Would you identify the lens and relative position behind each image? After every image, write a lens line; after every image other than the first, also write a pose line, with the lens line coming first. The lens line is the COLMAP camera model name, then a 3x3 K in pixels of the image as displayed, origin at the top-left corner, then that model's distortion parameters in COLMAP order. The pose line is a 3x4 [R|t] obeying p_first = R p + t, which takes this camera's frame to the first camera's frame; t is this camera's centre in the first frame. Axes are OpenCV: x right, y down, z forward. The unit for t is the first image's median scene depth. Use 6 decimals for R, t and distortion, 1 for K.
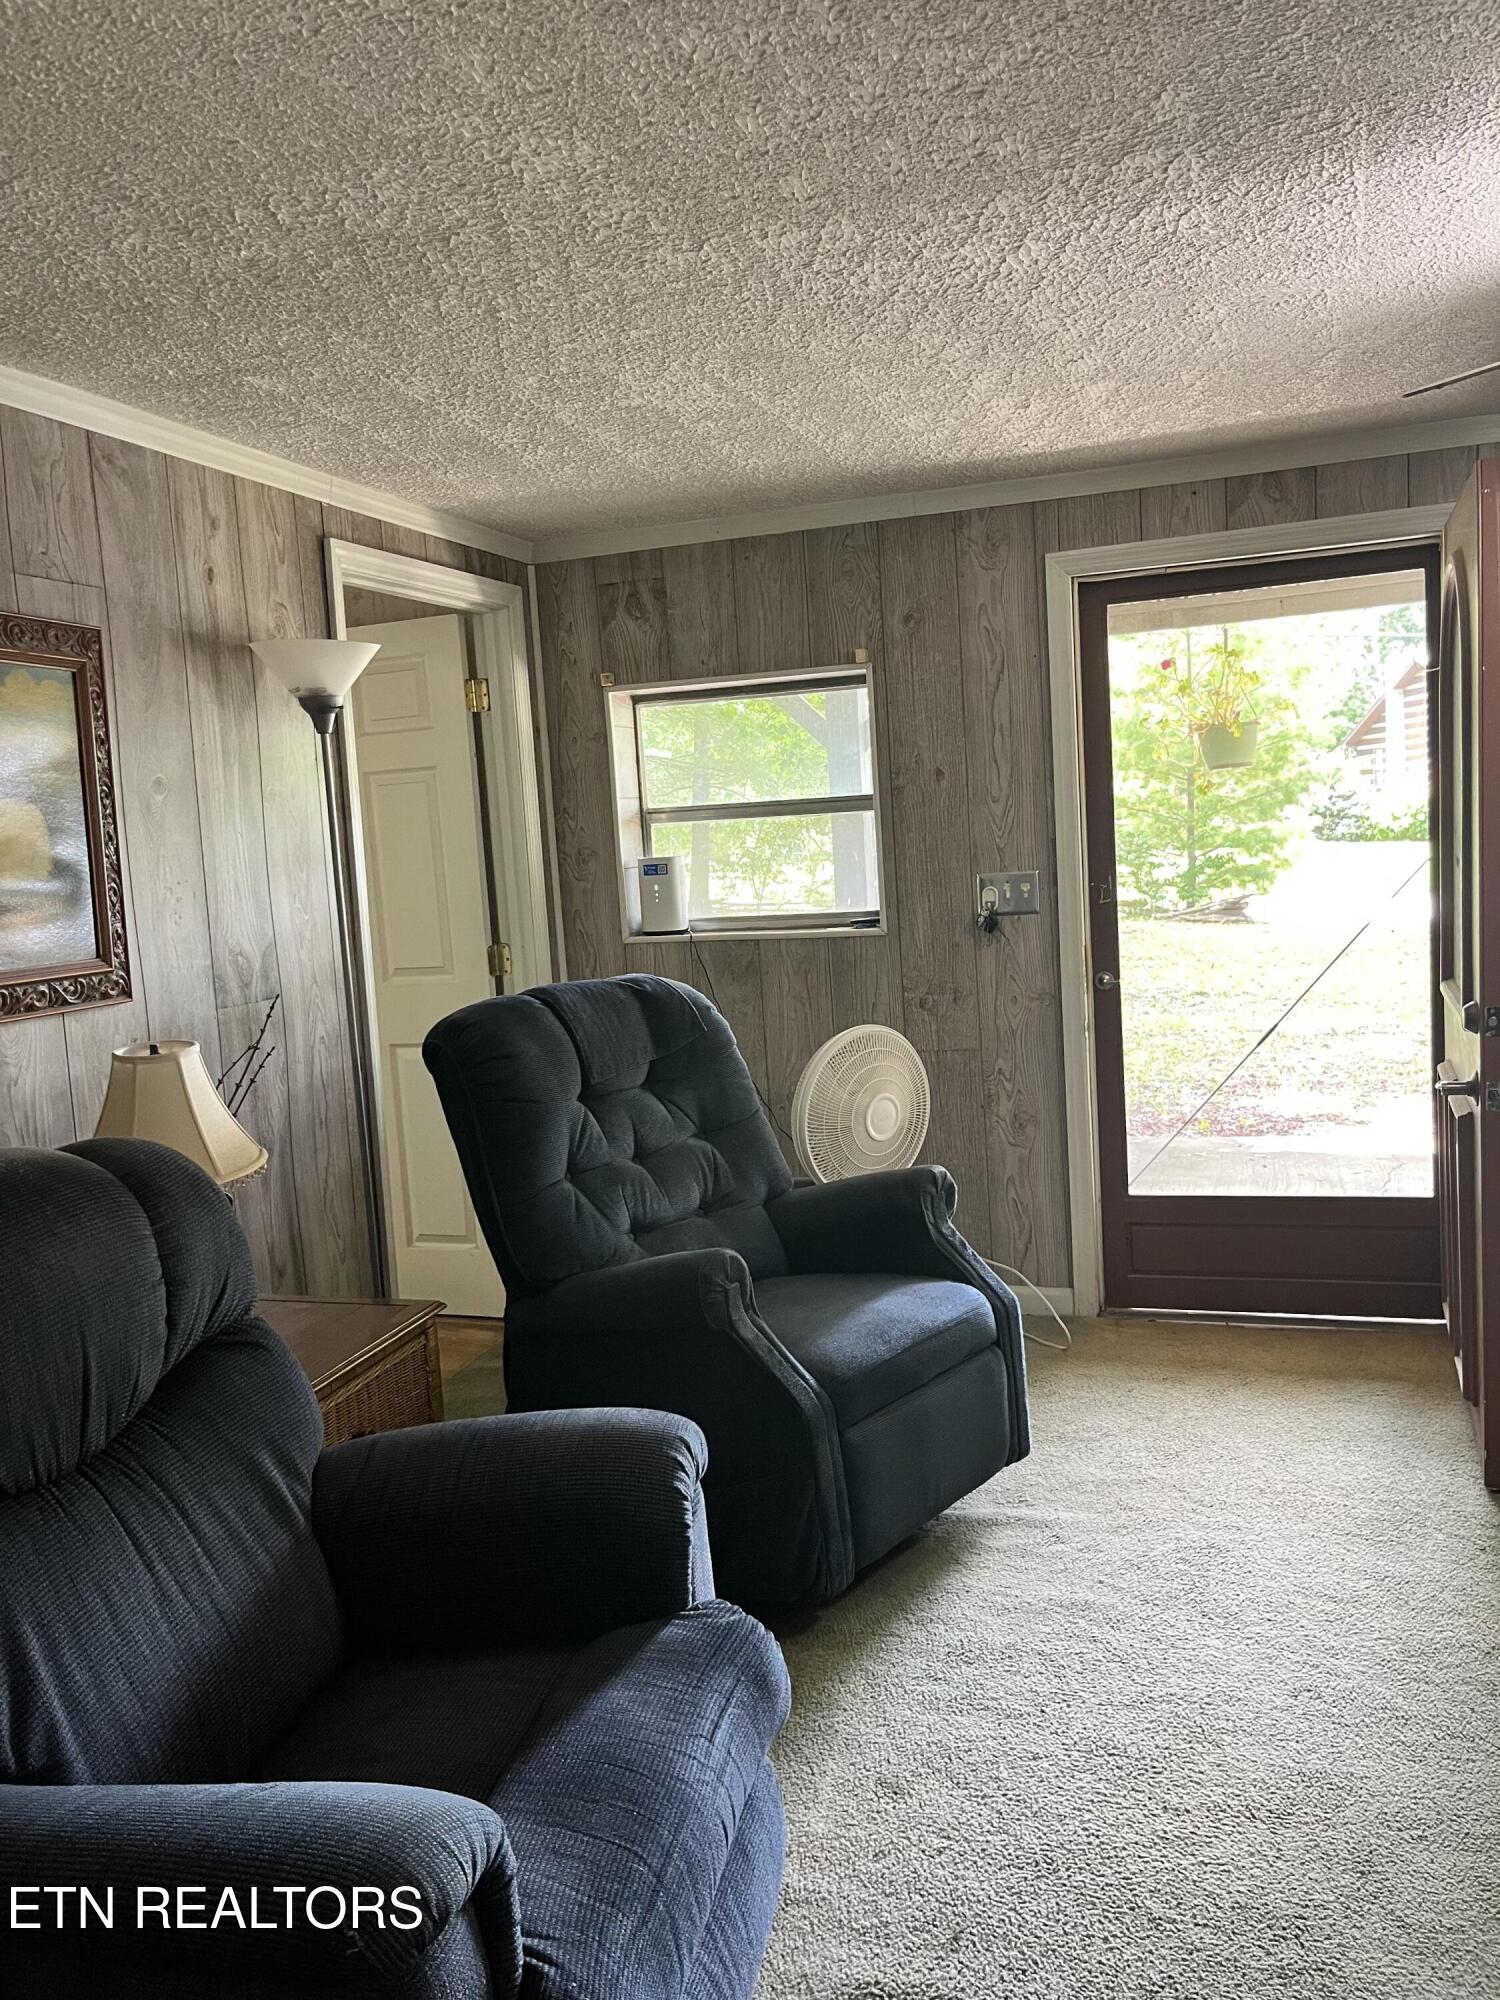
lens RADIAL K [[1483.2, 0, 750.9], [0, 1483.2, 992.4], [0, 0, 1]] dist [0.003998, -0.005208]
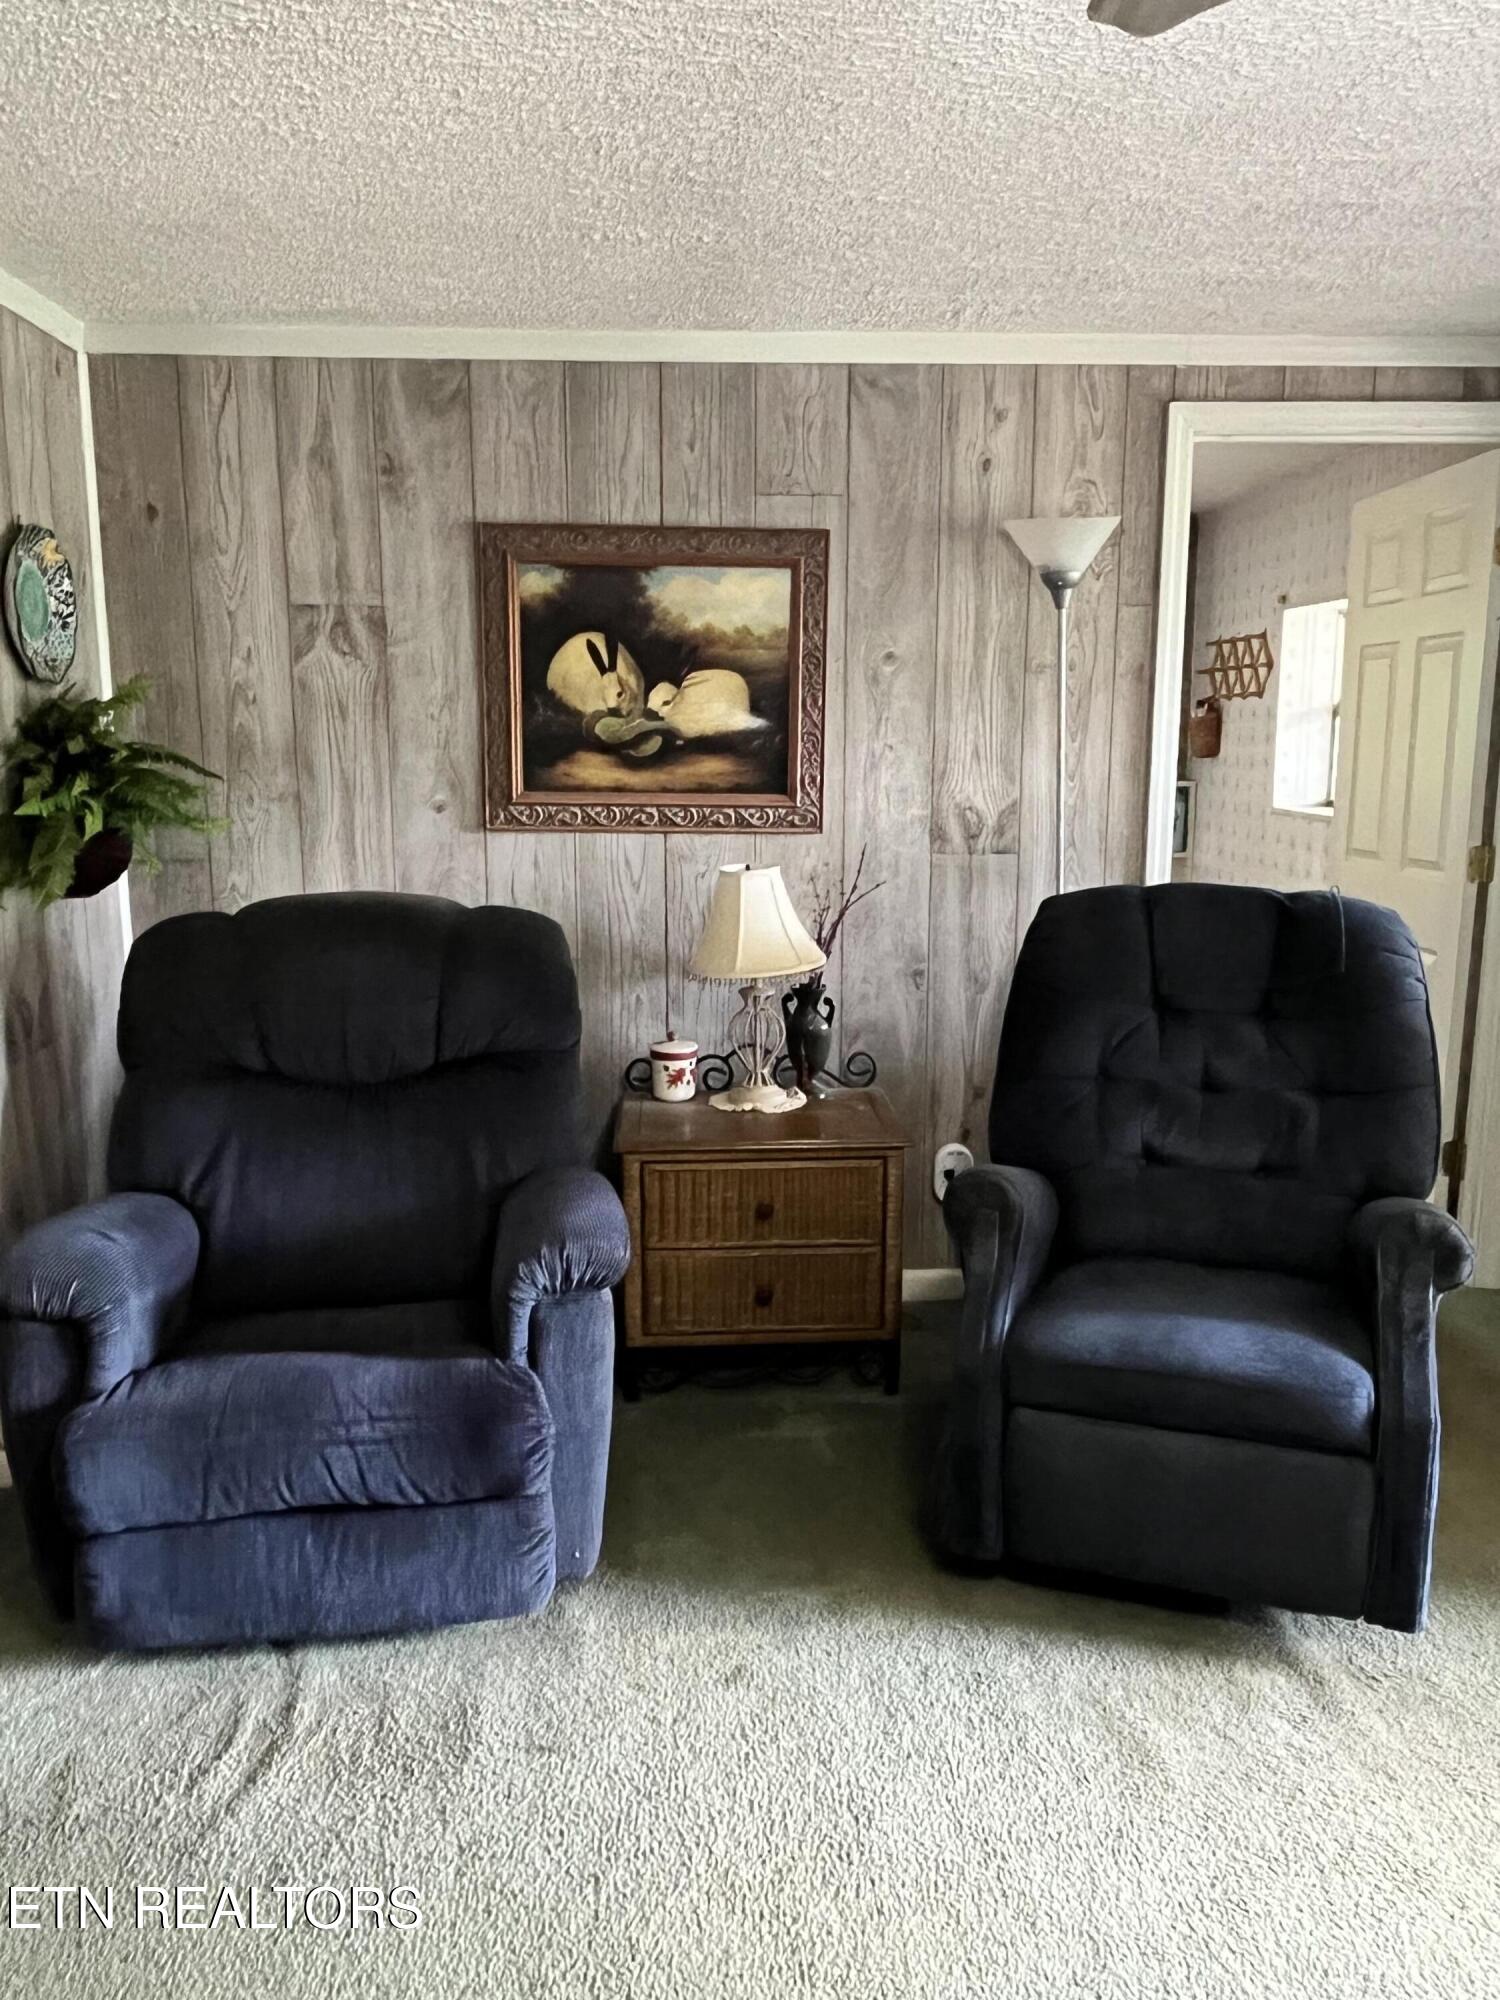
lens RADIAL K [[1453.1, 0, 751.7], [0, 1453.1, 997.5], [0, 0, 1]] dist [-0.014075, -0.003430]
pose [[0.363686, 0.231678, -0.902252, 0.653740], [-0.124726, 0.971968, 0.199304, -0.089516], [0.923134, 0.040050, 0.382387, 0.444153]]
